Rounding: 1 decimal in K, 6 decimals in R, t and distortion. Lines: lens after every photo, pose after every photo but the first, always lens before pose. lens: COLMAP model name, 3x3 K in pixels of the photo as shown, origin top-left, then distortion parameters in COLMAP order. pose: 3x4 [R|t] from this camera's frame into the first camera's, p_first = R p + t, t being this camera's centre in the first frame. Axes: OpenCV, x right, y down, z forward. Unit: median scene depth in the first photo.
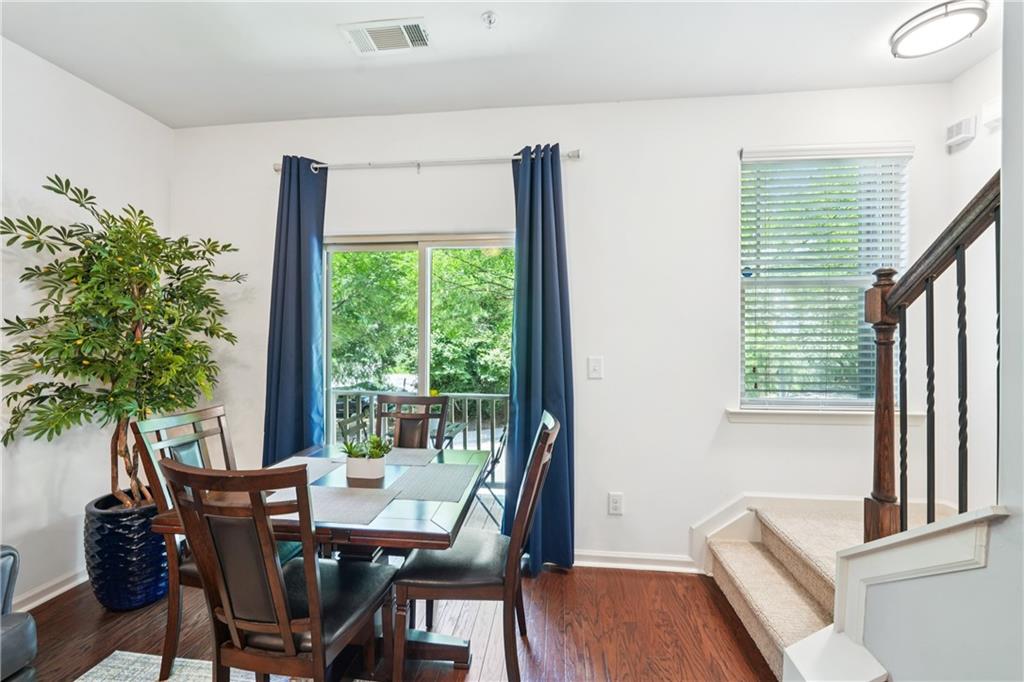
lens RADIAL K [[425.9, 0, 517.1], [0, 425.9, 336.2], [0, 0, 1]] dist [-0.000907, -0.000345]
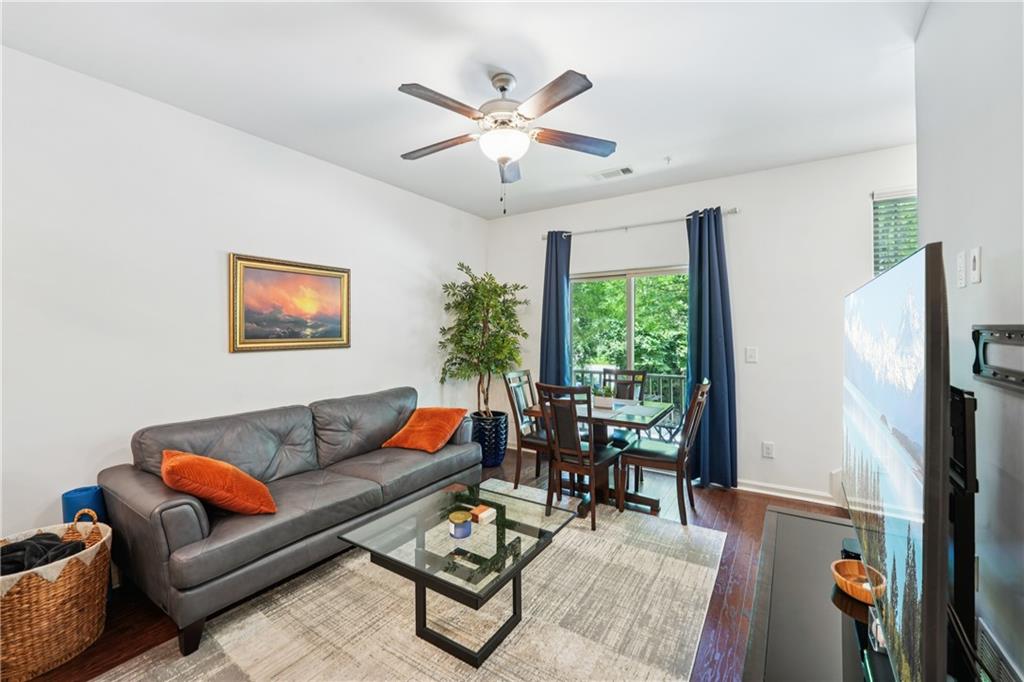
lens RADIAL K [[429.1, 0, 506.6], [0, 429.1, 328.5], [0, 0, 1]] dist [-0.017267, -0.000494]
pose [[0.888704, -0.010451, -0.458363, 0.113140], [0.010916, 0.999939, -0.001634, -0.023177], [0.458352, -0.003552, 0.888764, -0.693103]]
